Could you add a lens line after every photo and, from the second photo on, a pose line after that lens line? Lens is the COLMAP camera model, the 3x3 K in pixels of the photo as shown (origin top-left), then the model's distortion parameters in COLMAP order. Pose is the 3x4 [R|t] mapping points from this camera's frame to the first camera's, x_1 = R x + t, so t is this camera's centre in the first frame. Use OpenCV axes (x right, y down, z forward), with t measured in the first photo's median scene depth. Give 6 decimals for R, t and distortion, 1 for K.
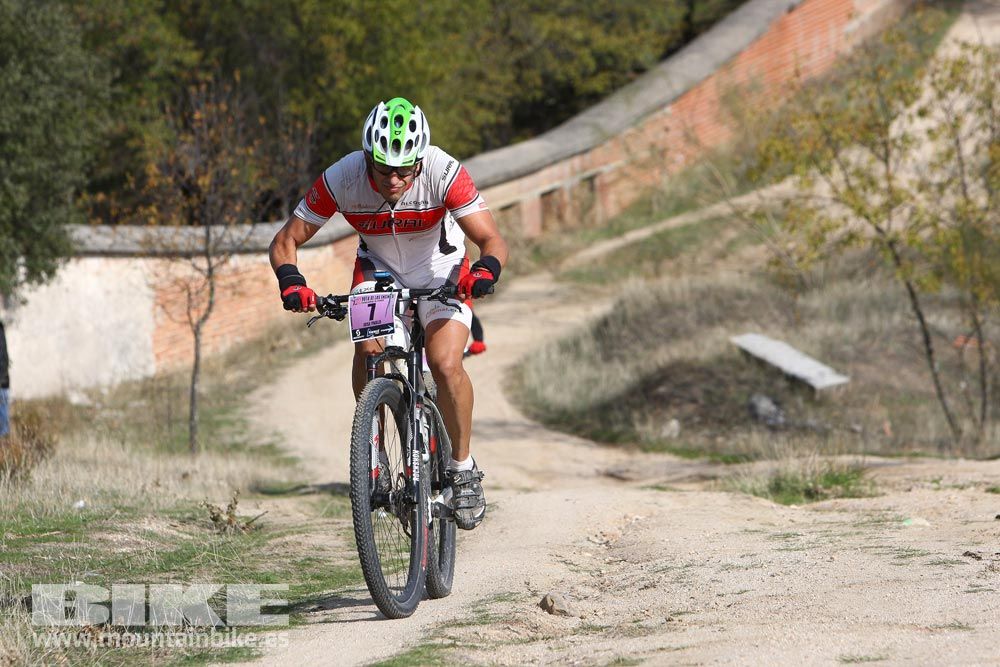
lens RADIAL K [[6890.7, 0, 526.0], [0, 6890.7, 332.0], [0, 0, 1]] dist [0.740861, 49.133987]
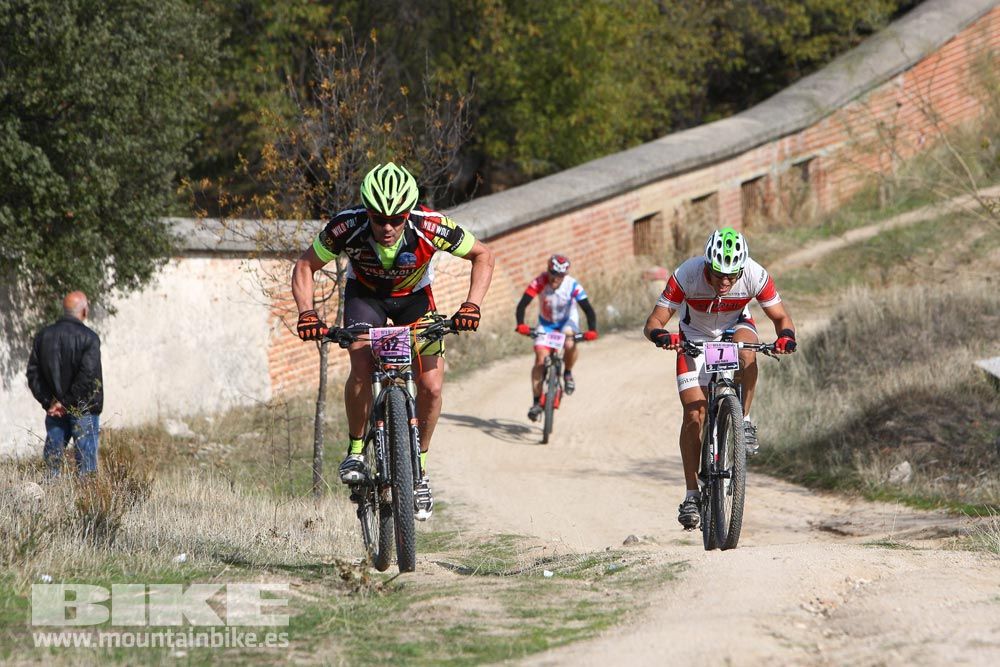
lens RADIAL K [[7227.2, 0, 516.0], [0, 7227.2, 334.5], [0, 0, 1]] dist [1.498425, 17.836911]
pose [[0.999603, 0.007535, -0.027135, -0.001285], [-0.007708, 0.999951, -0.006284, 0.003512], [0.027086, 0.006491, 0.999612, 0.140849]]
